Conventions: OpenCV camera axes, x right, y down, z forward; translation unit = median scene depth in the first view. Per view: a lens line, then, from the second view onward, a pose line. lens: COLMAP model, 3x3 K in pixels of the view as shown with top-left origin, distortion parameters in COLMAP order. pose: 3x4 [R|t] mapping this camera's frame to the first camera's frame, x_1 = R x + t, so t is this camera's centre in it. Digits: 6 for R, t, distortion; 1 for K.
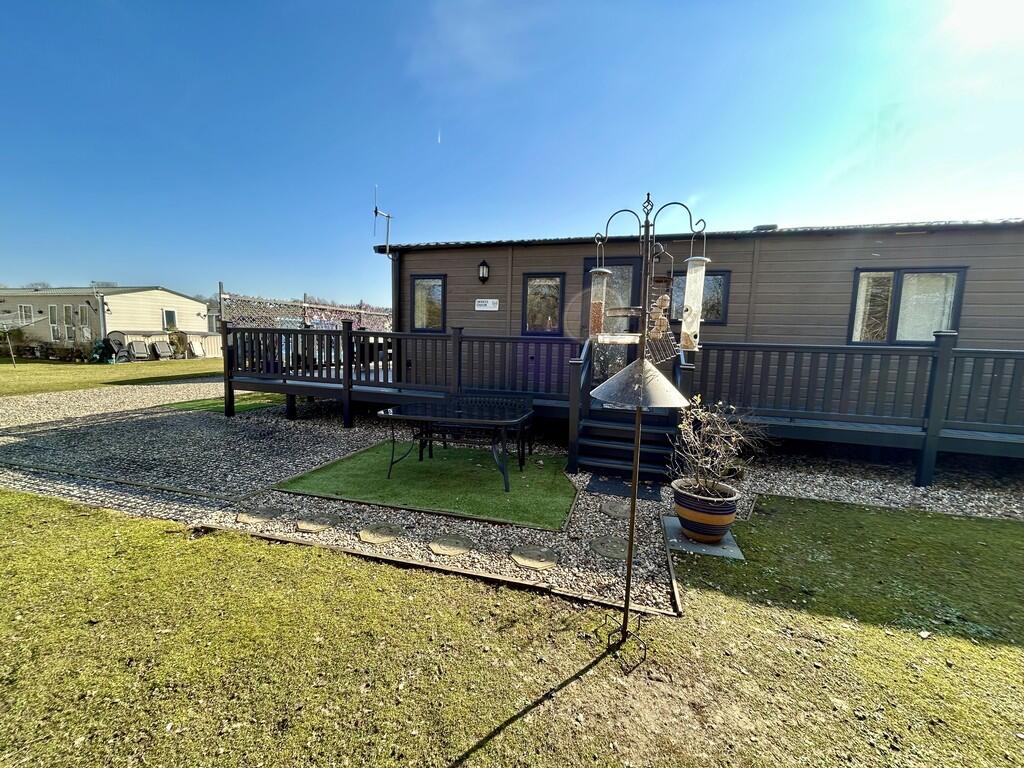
lens RADIAL K [[412.6, 0, 512.8], [0, 412.6, 382.9], [0, 0, 1]] dist [-0.006400, 0.002277]
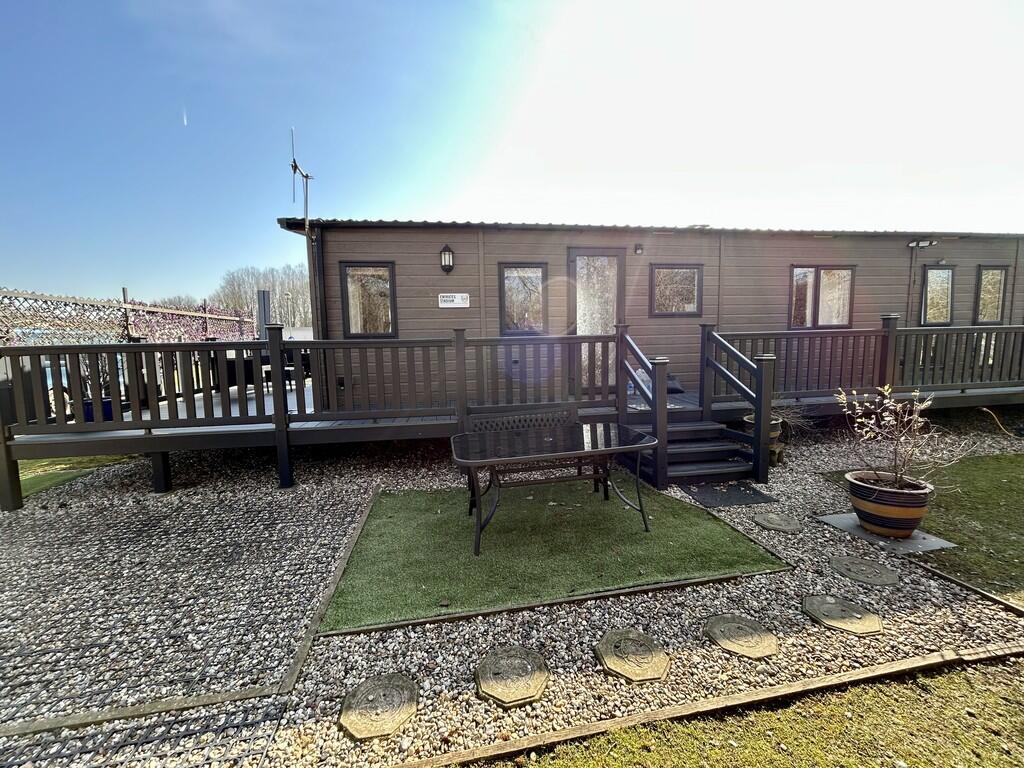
lens RADIAL K [[412.6, 0, 512.8], [0, 412.6, 382.9], [0, 0, 1]] dist [-0.006400, 0.002277]
pose [[0.898723, -0.095413, 0.428011, -0.326656], [0.096431, 0.995151, 0.019359, -0.034432], [-0.427783, 0.023875, 0.903566, 0.231188]]
